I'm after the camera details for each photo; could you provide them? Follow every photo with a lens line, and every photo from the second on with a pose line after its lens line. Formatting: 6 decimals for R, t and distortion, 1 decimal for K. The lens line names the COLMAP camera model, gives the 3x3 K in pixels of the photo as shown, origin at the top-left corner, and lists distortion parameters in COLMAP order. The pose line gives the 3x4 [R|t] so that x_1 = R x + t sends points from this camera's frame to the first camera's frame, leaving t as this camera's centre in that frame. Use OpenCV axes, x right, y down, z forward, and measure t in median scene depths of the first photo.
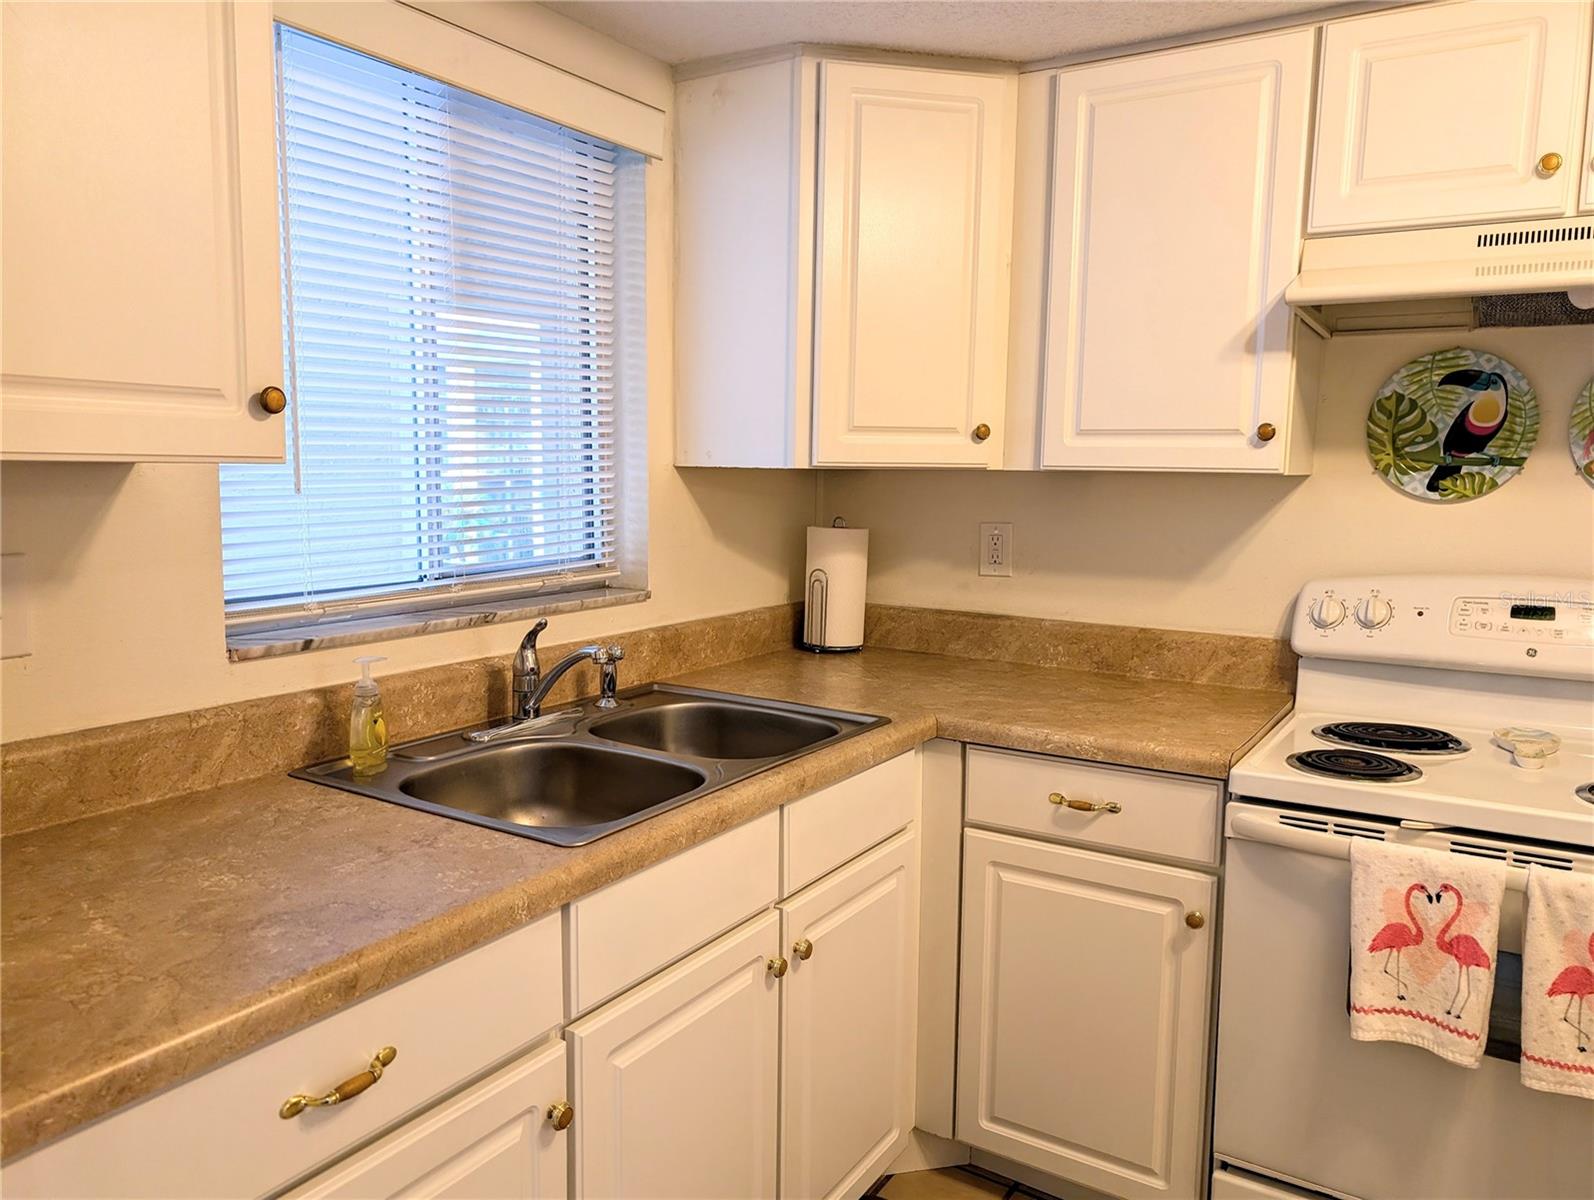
lens RADIAL K [[1145.8, 0, 792.8], [0, 1145.8, 604.2], [0, 0, 1]] dist [-0.001147, -0.003682]
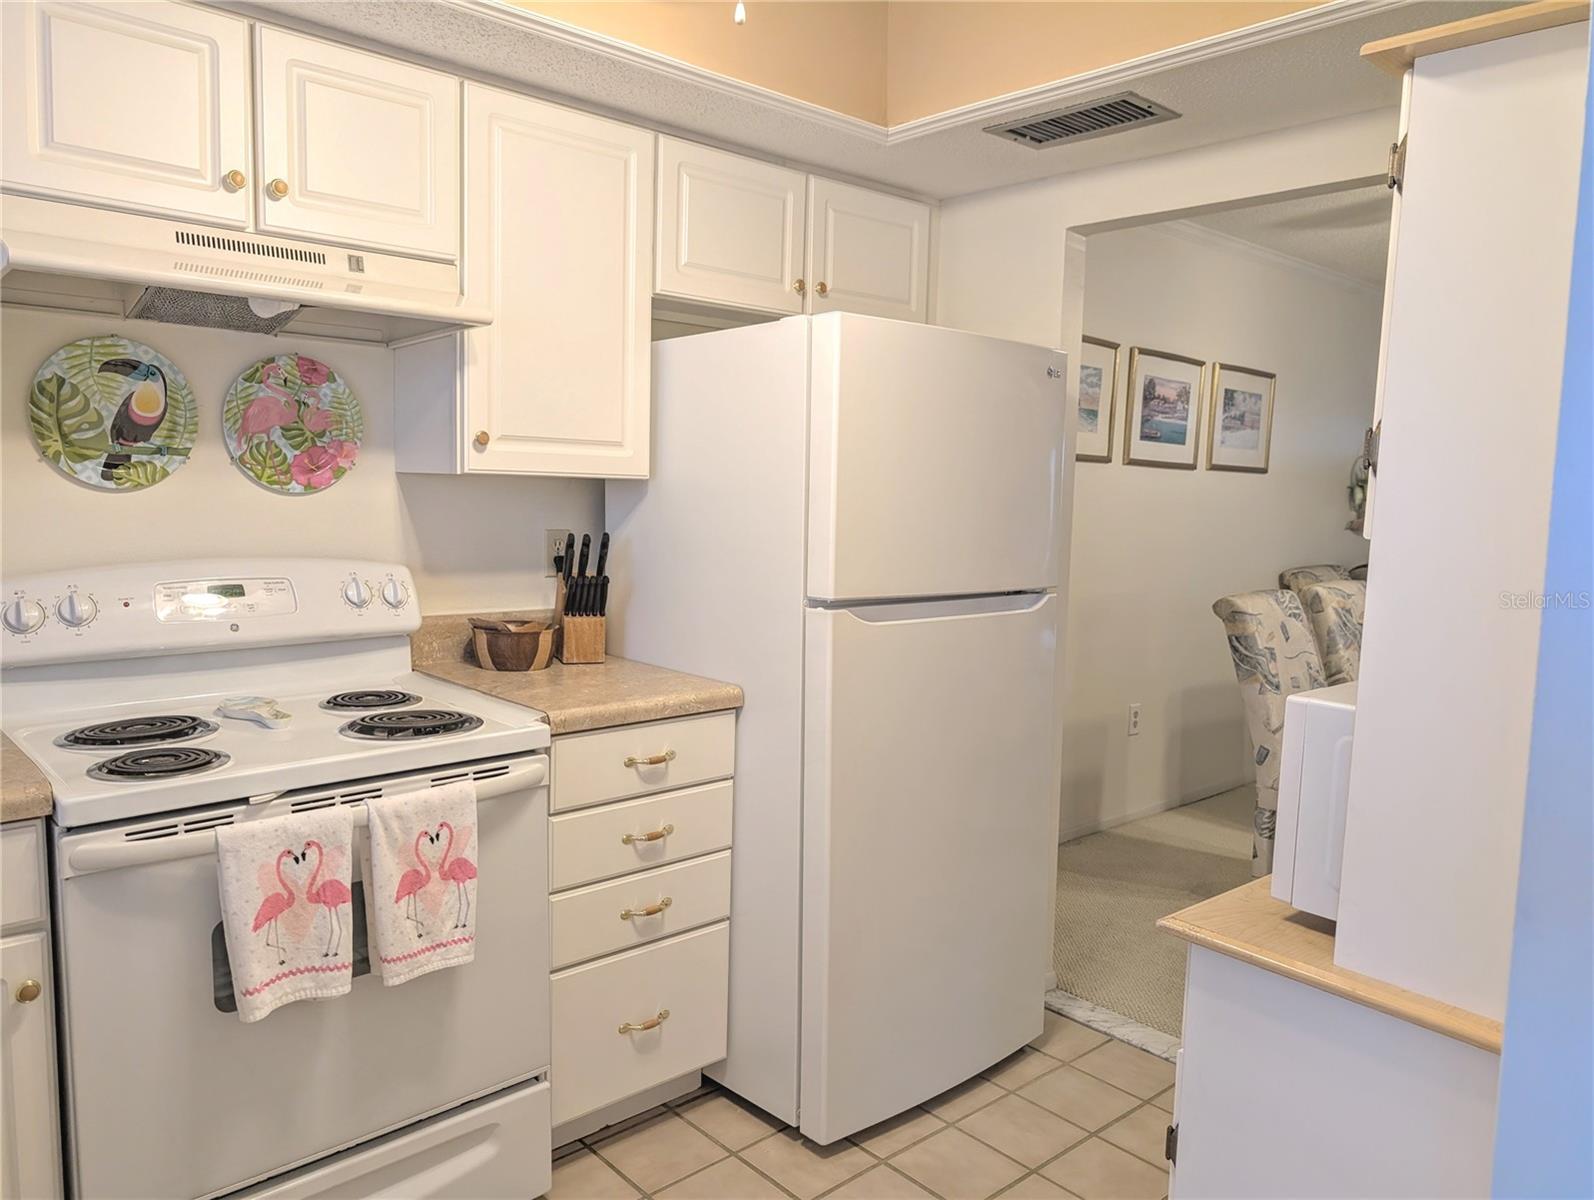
lens RADIAL K [[1145.8, 0, 793.5], [0, 1145.8, 595.7], [0, 0, 1]] dist [-0.001147, -0.003682]
pose [[0.252305, -0.099366, 0.962532, -0.285361], [0.099942, 0.992070, 0.076218, -0.019520], [-0.962473, 0.076967, 0.260235, 0.220836]]
